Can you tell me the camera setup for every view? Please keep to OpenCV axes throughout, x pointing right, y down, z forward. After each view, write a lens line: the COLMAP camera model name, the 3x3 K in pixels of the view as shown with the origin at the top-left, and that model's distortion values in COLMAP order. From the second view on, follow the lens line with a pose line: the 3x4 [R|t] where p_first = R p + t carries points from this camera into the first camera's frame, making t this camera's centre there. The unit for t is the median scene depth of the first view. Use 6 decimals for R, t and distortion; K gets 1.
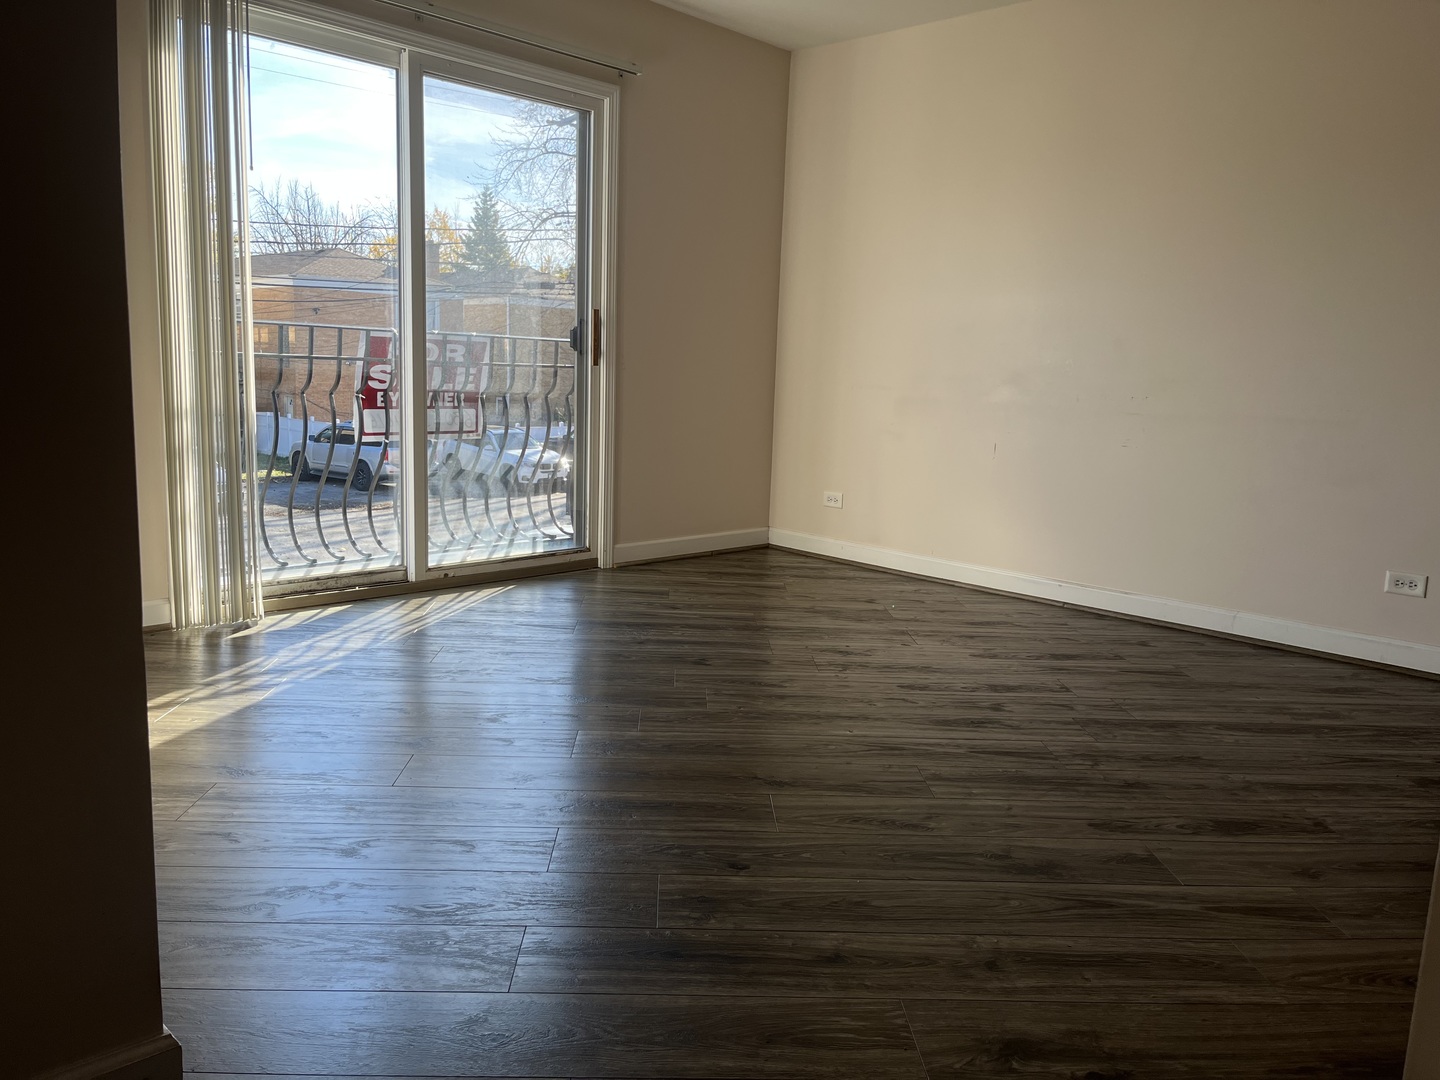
lens RADIAL K [[1090.9, 0, 721.3], [0, 1090.9, 534.1], [0, 0, 1]] dist [0.062978, -0.082102]
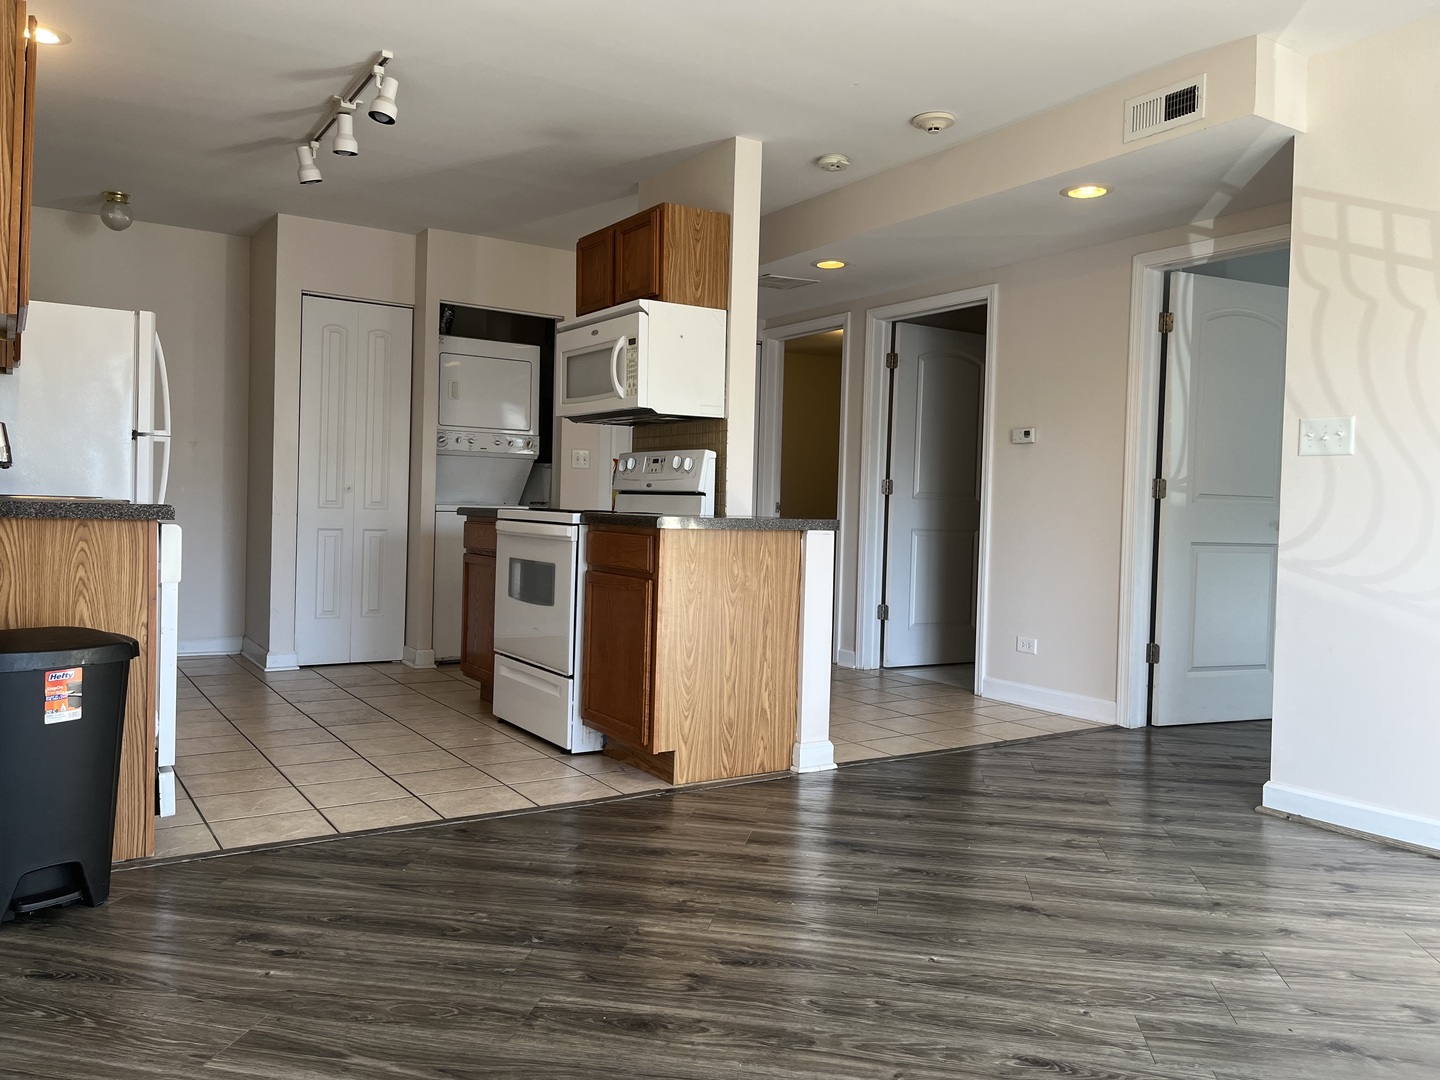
lens RADIAL K [[1090.9, 0, 721.3], [0, 1090.9, 534.1], [0, 0, 1]] dist [0.062978, -0.082102]
pose [[-0.975405, -0.068066, 0.209646, 0.114715], [-0.028333, 0.981953, 0.186988, -0.256156], [-0.218590, 0.176449, -0.959731, 1.650126]]
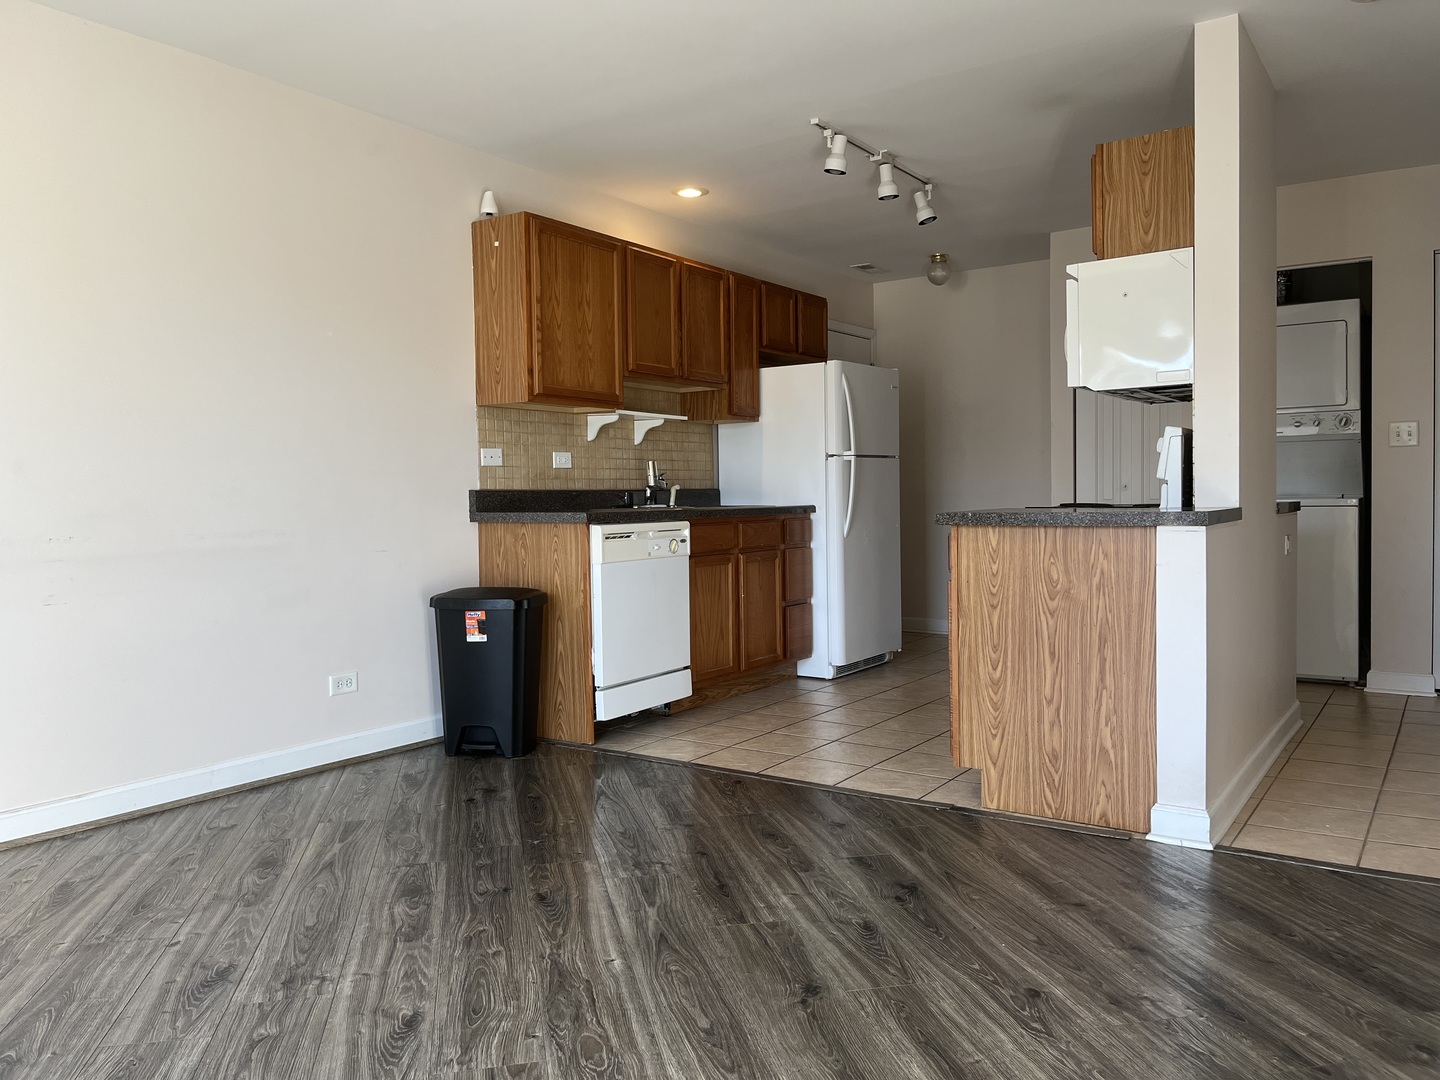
lens RADIAL K [[1098.1, 0, 720.0], [0, 1098.1, 540.0], [0, 0, 1]] dist [0.059898, -0.072105]
pose [[-0.181542, -0.073231, 0.980653, -0.619921], [0.161155, 0.981526, 0.103130, -0.177280], [-0.970088, 0.176760, -0.166387, 0.944628]]
